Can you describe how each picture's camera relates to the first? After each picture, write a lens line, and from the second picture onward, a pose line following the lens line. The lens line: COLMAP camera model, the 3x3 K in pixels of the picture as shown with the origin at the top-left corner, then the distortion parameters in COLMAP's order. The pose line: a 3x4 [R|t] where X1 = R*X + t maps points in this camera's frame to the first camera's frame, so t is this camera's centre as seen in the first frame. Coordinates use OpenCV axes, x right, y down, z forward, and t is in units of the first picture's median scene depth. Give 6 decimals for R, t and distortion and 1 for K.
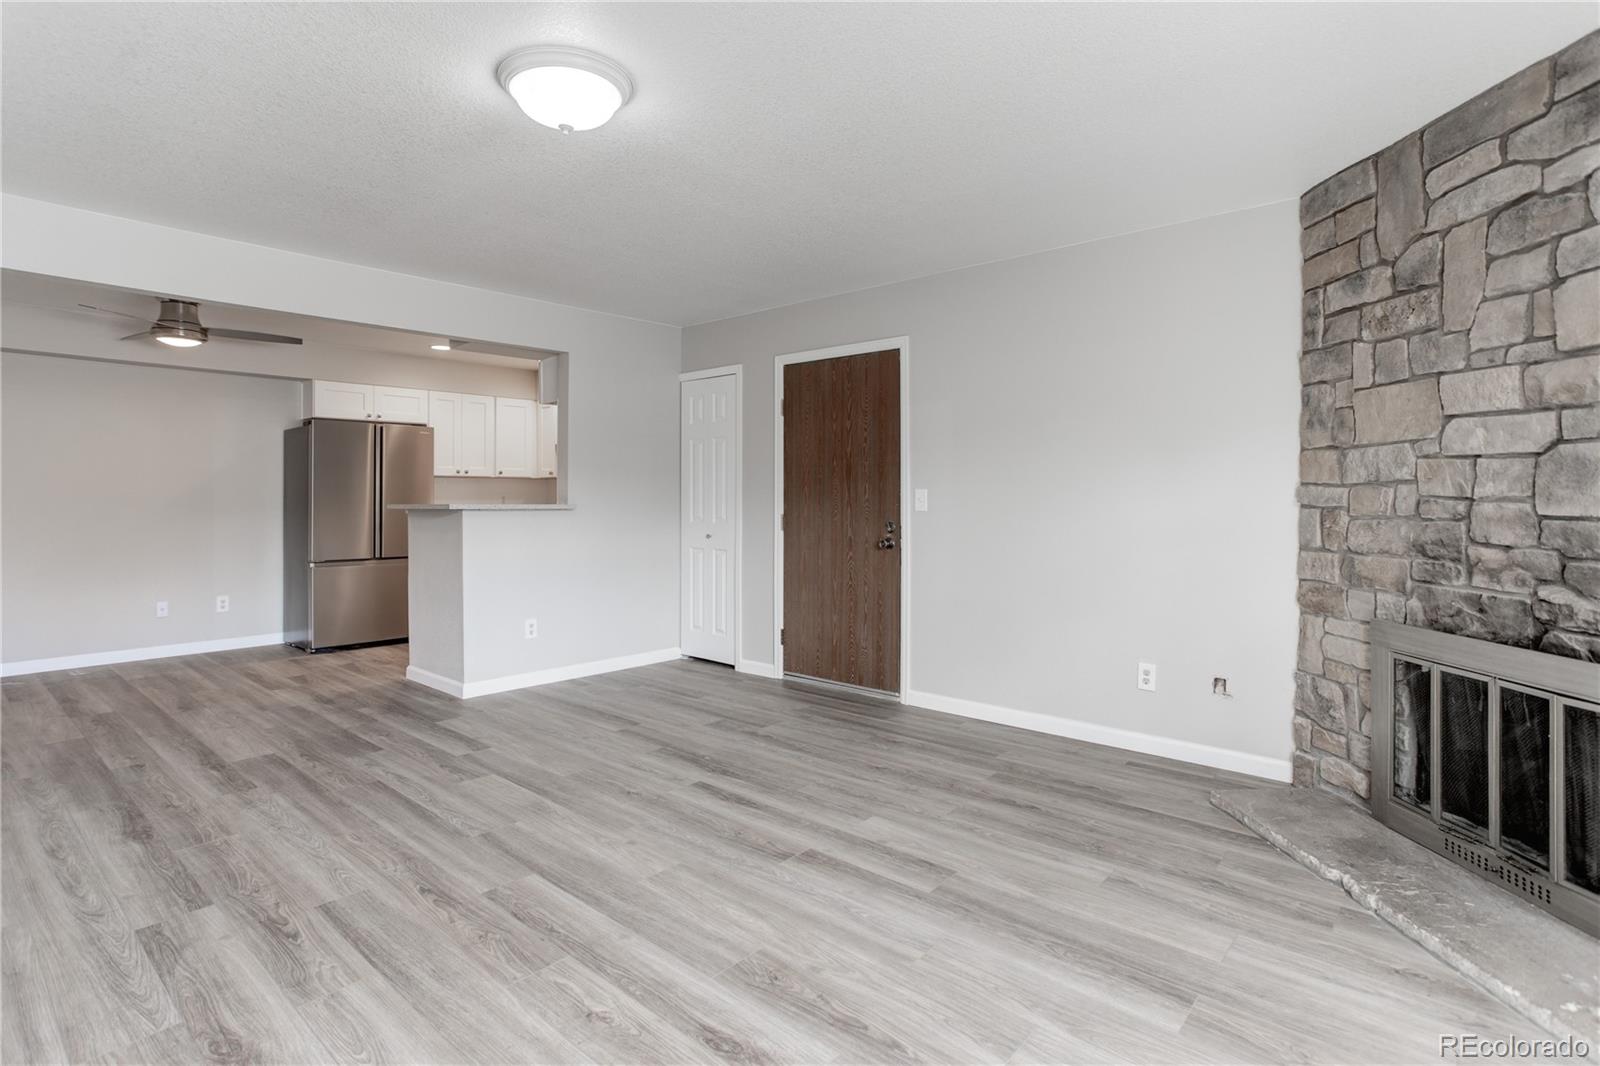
lens RADIAL K [[784.2, 0, 817.6], [0, 784.2, 492.9], [0, 0, 1]] dist [-0.037789, 0.019980]
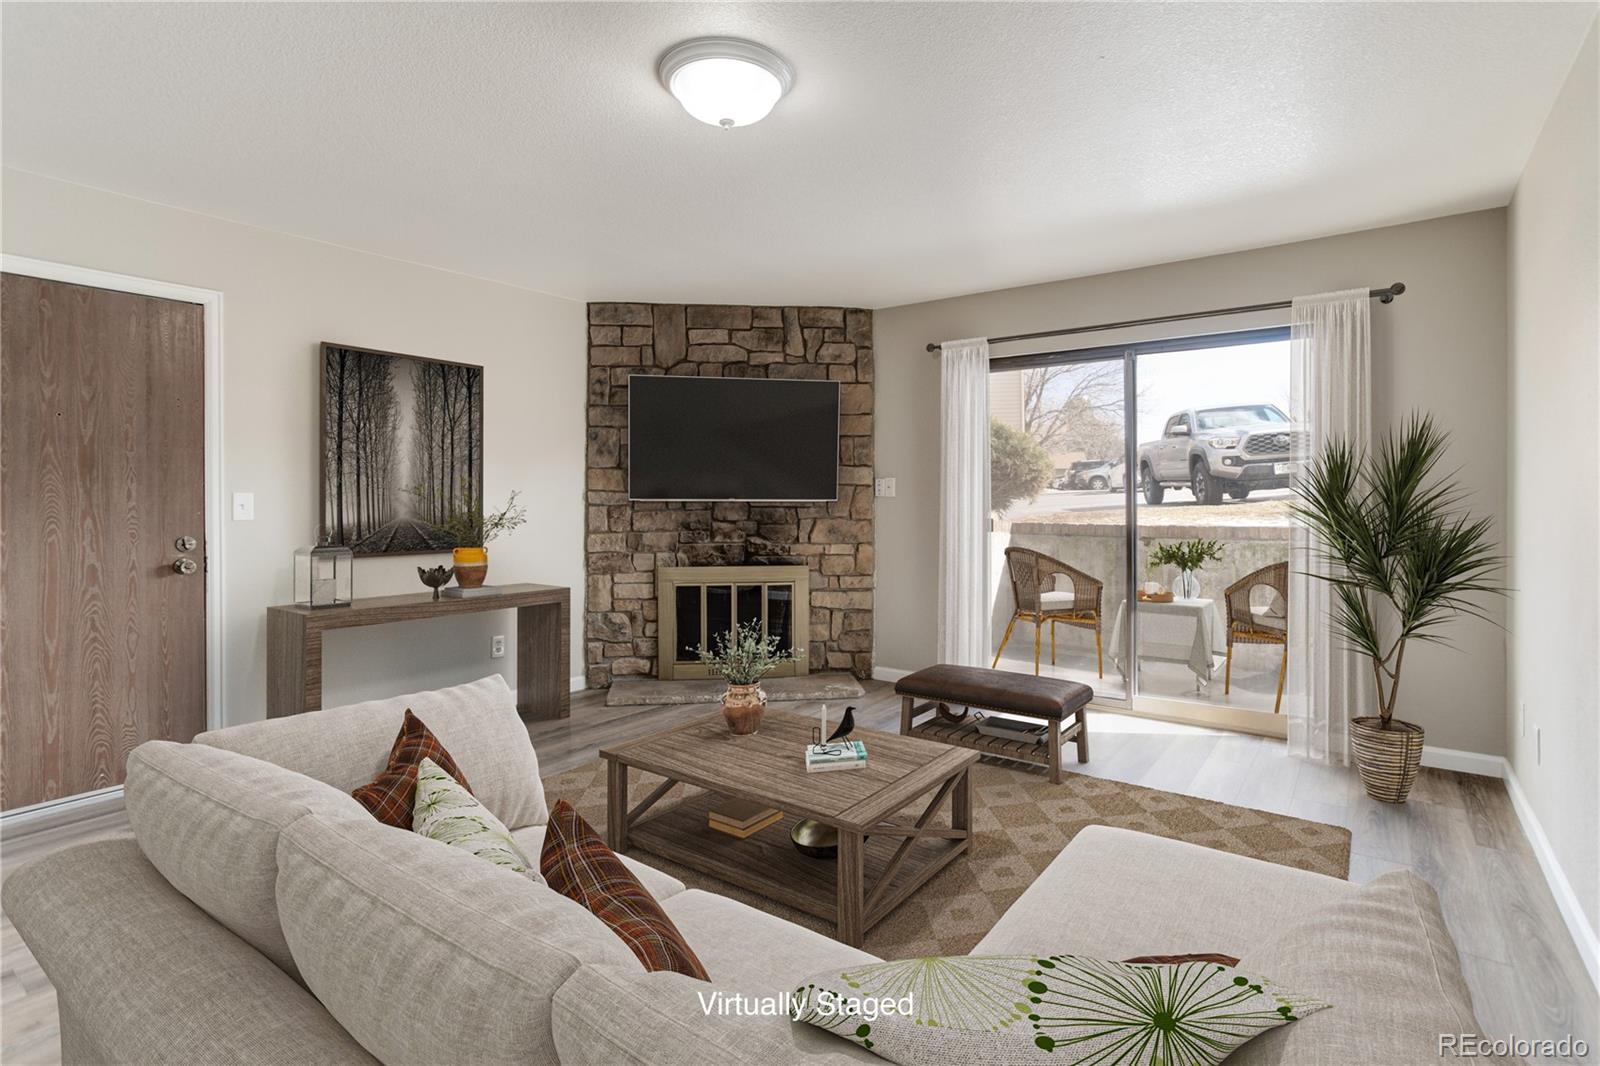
lens RADIAL K [[784.2, 0, 790.6], [0, 784.2, 495.4], [0, 0, 1]] dist [-0.037789, 0.019980]
pose [[-0.043633, 0.007926, 0.999016, -1.176818], [0.003999, 0.999962, -0.007759, 0.014054], [-0.999040, 0.003657, -0.043663, 0.845121]]
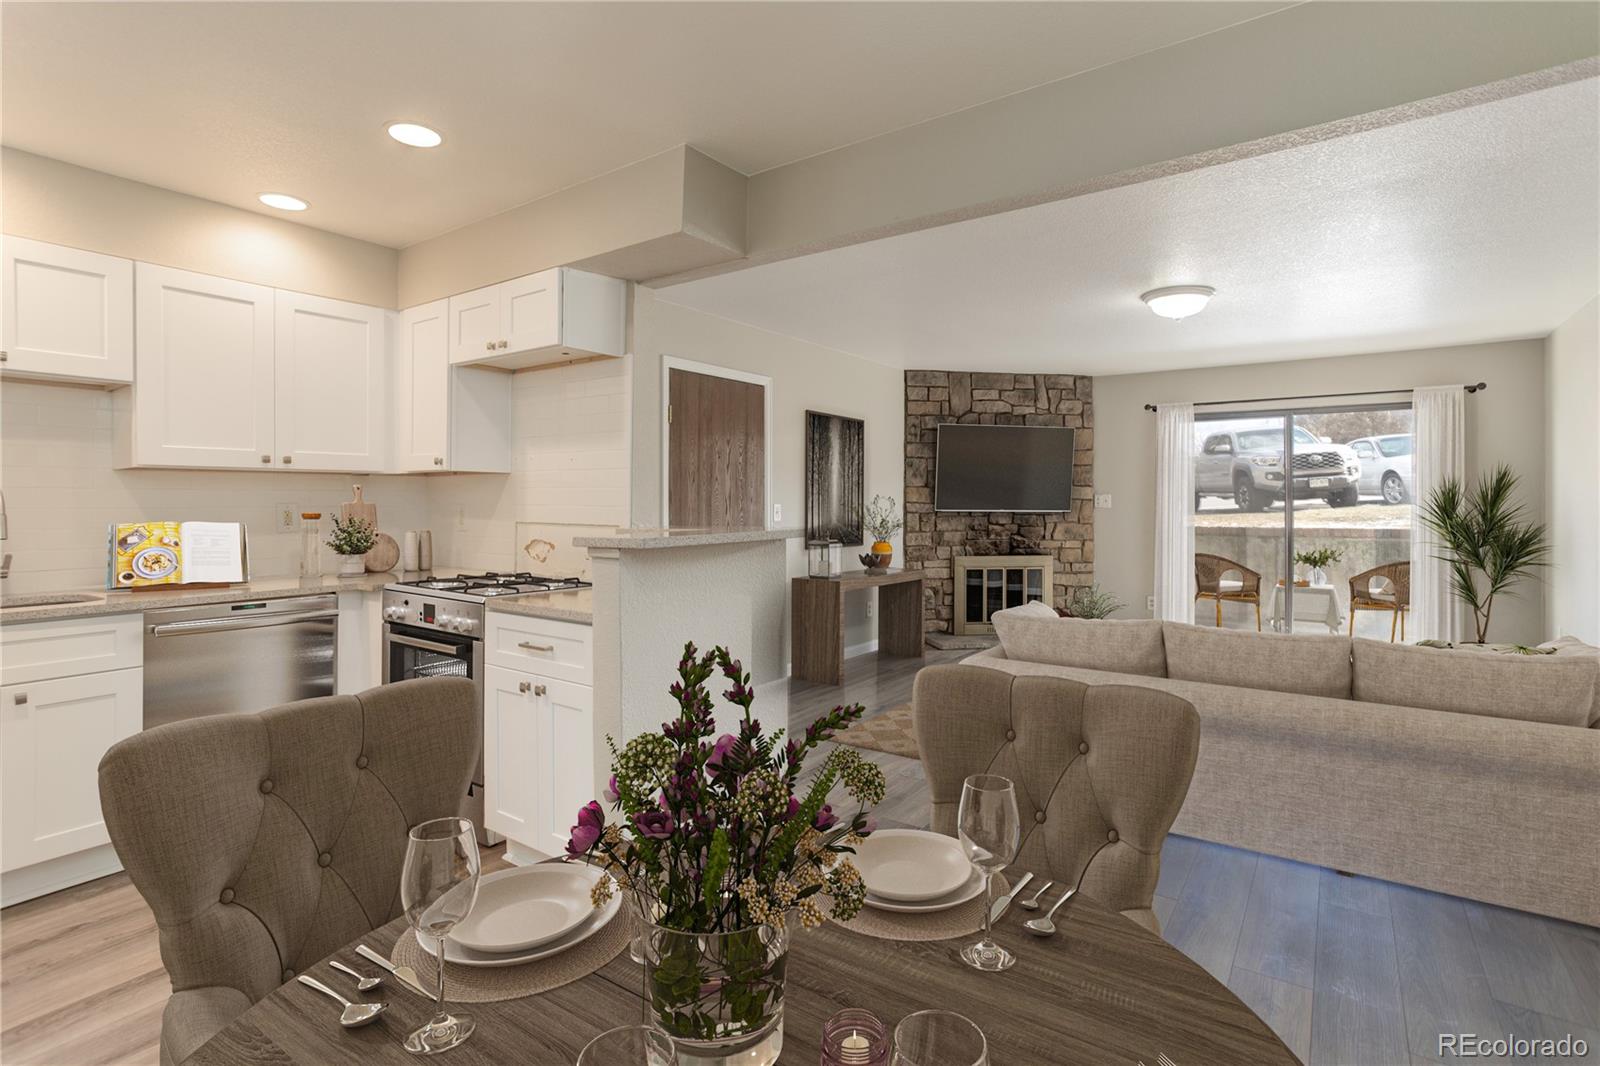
lens RADIAL K [[784.2, 0, 778.7], [0, 784.2, 494.5], [0, 0, 1]] dist [-0.037789, 0.019980]
pose [[-0.079511, 0.011808, 0.996764, -1.940990], [-0.000416, 0.999929, -0.011878, -0.010525], [-0.996834, -0.001359, -0.079500, 1.932905]]
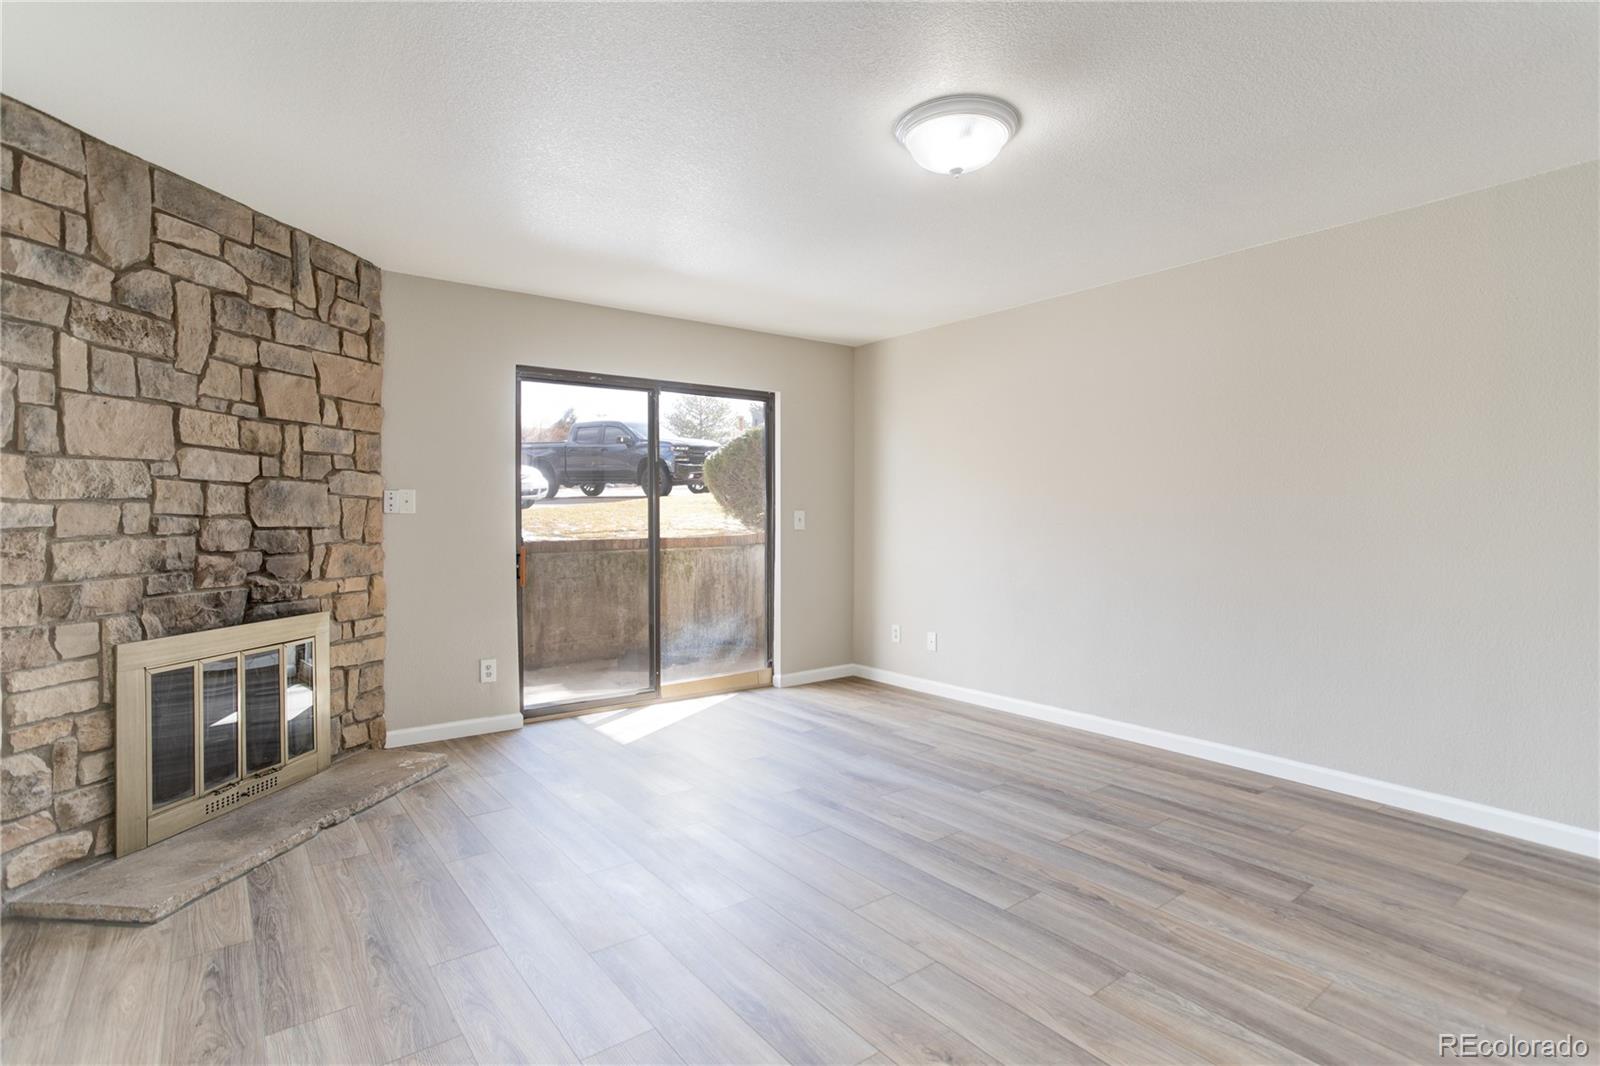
lens RADIAL K [[784.2, 0, 797.2], [0, 784.2, 526.2], [0, 0, 1]] dist [-0.037789, 0.019980]
pose [[-0.973910, -0.000878, 0.226933, -0.316742], [0.002427, 0.999895, 0.014285, 0.007583], [-0.226922, 0.014463, -0.973806, 1.867424]]
